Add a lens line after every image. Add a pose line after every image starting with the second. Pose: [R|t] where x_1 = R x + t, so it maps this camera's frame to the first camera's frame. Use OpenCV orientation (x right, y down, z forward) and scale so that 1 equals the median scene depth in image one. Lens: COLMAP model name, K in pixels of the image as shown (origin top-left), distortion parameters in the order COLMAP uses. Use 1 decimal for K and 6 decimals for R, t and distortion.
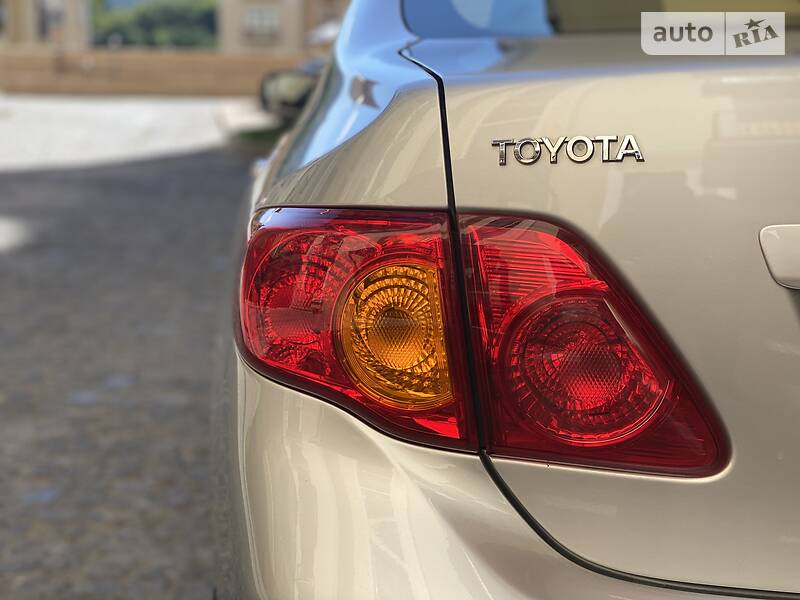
lens RADIAL K [[1234.0, 0, 400.0], [0, 1234.0, 300.0], [0, 0, 1]] dist [0.103750, -0.076817]
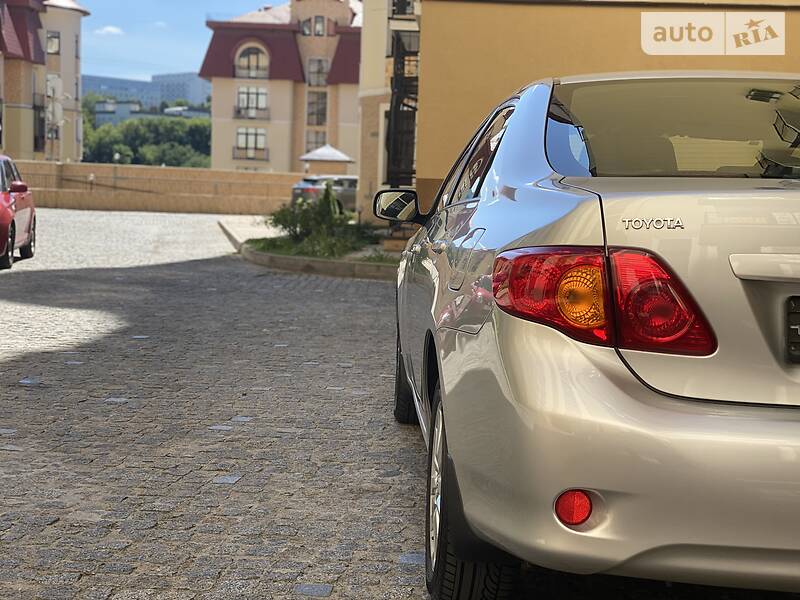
lens RADIAL K [[1234.0, 0, 400.0], [0, 1234.0, 300.0], [0, 0, 1]] dist [0.103750, -0.076817]
pose [[0.999590, 0.021306, 0.019124, -0.407291], [-0.019414, 0.995368, -0.094154, 0.269457], [-0.021041, 0.093744, 0.995374, -1.425605]]
